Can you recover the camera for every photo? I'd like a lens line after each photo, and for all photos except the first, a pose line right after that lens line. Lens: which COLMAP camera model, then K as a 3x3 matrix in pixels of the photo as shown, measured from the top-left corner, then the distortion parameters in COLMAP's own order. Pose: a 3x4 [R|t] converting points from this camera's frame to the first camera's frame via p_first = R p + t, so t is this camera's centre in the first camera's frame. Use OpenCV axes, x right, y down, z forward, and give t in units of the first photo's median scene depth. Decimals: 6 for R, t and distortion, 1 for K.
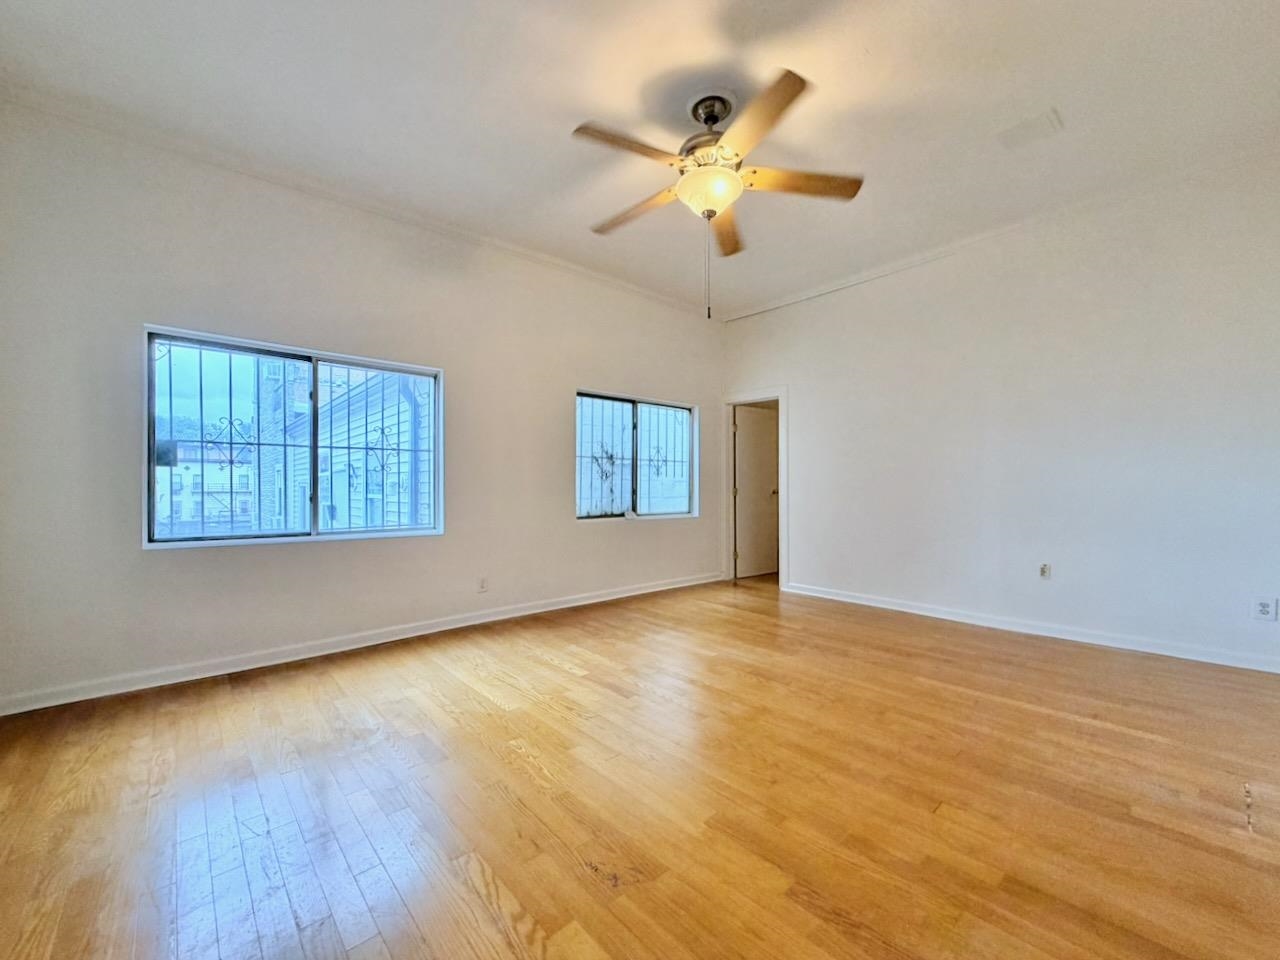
lens RADIAL K [[521.1, 0, 639.9], [0, 521.1, 491.6], [0, 0, 1]] dist [0.000050, -0.000054]
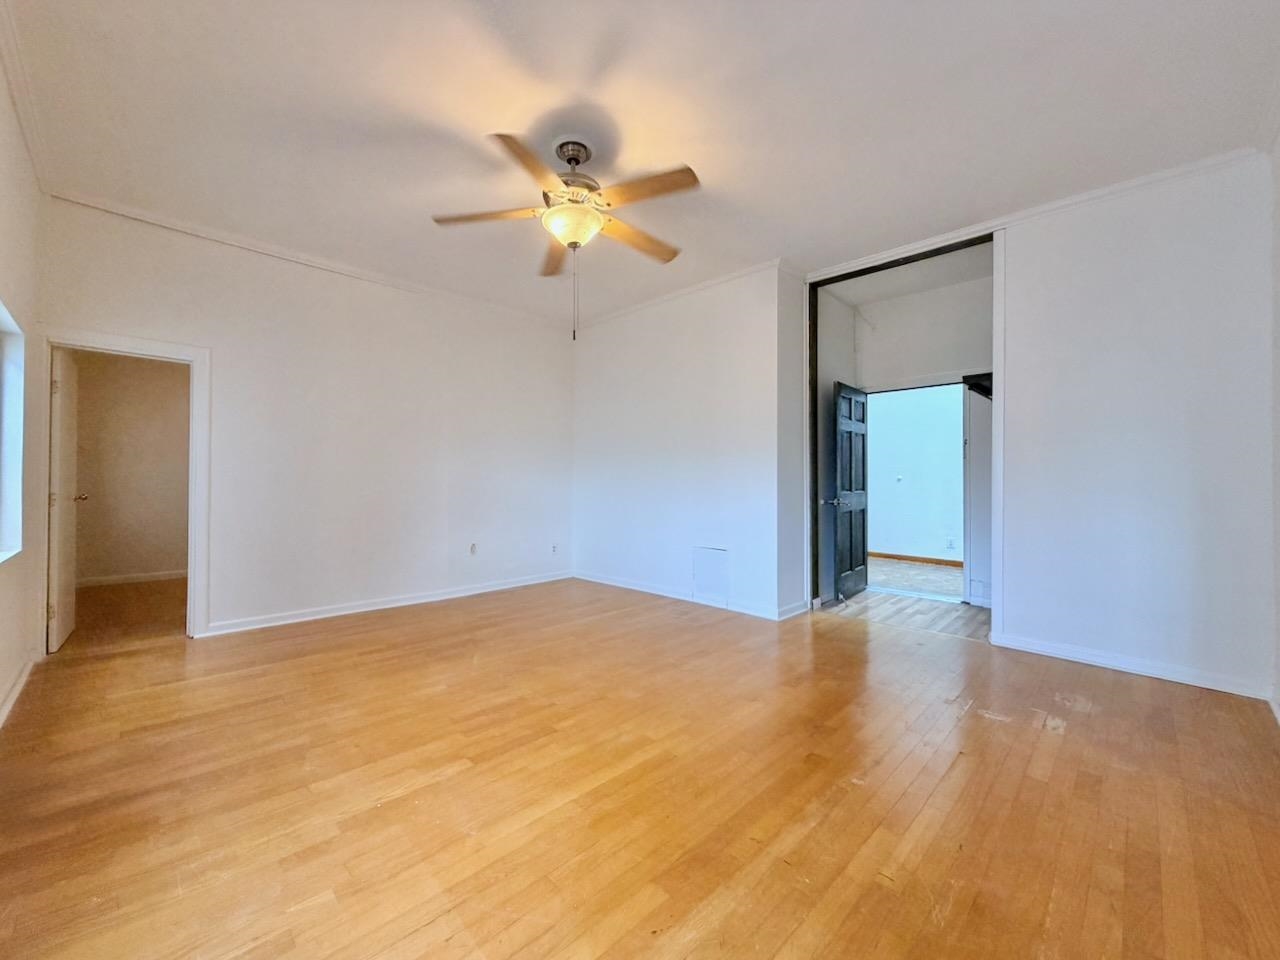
lens RADIAL K [[506.8, 0, 635.5], [0, 506.8, 478.6], [0, 0, 1]] dist [-0.002219, -0.000446]
pose [[-0.060405, 0.014807, 0.998064, -0.756333], [0.003459, 0.999887, -0.014625, -0.021544], [-0.998168, 0.002569, -0.060449, 0.762397]]
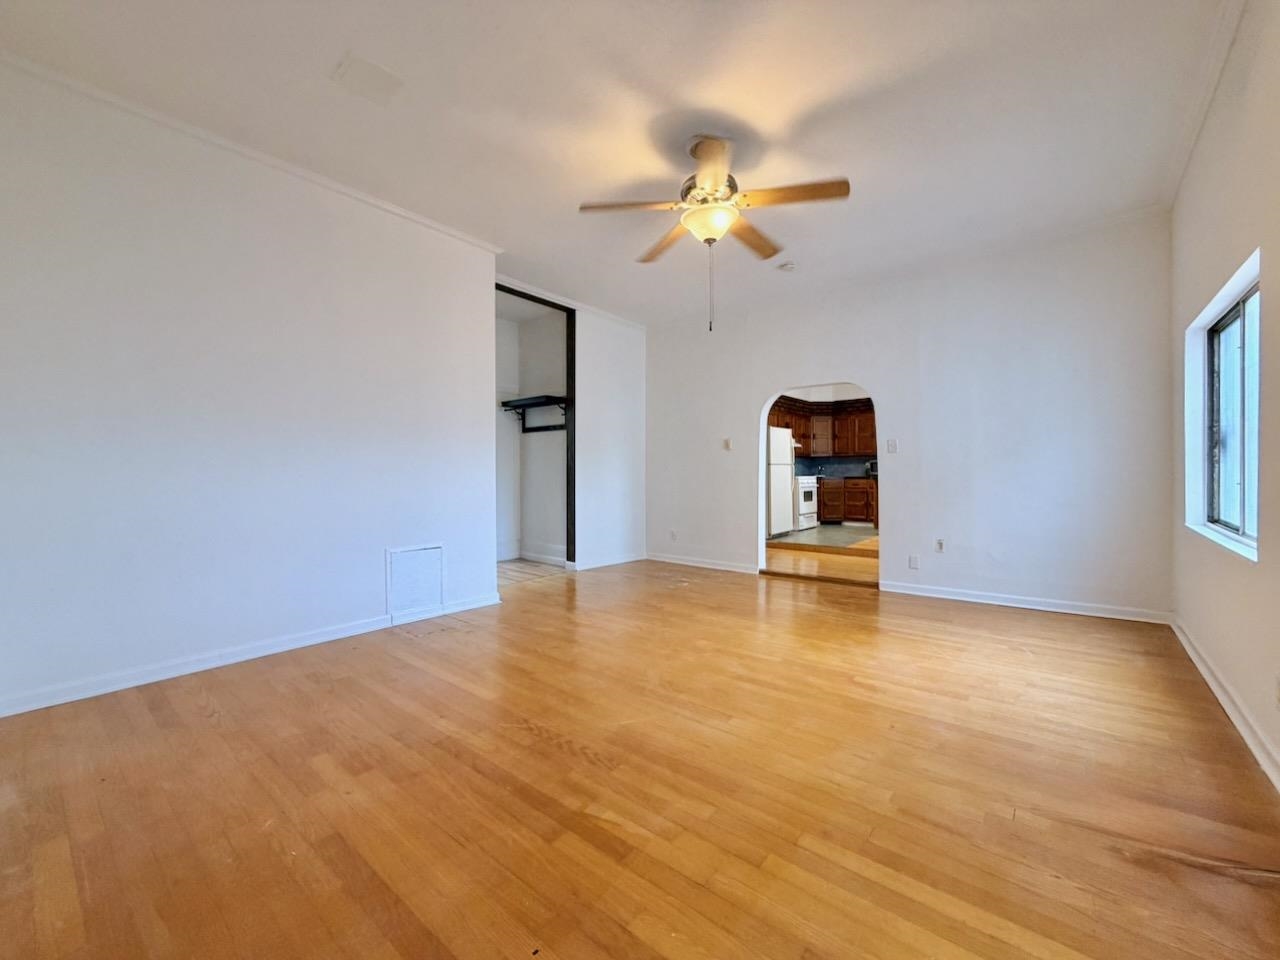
lens RADIAL K [[512.6, 0, 635.3], [0, 512.6, 471.9], [0, 0, 1]] dist [-0.002096, -0.000435]
pose [[-0.989629, 0.007921, -0.143426, 0.379389], [0.007569, 0.999967, 0.003001, -0.017810], [0.143445, 0.001885, -0.989656, 1.716157]]
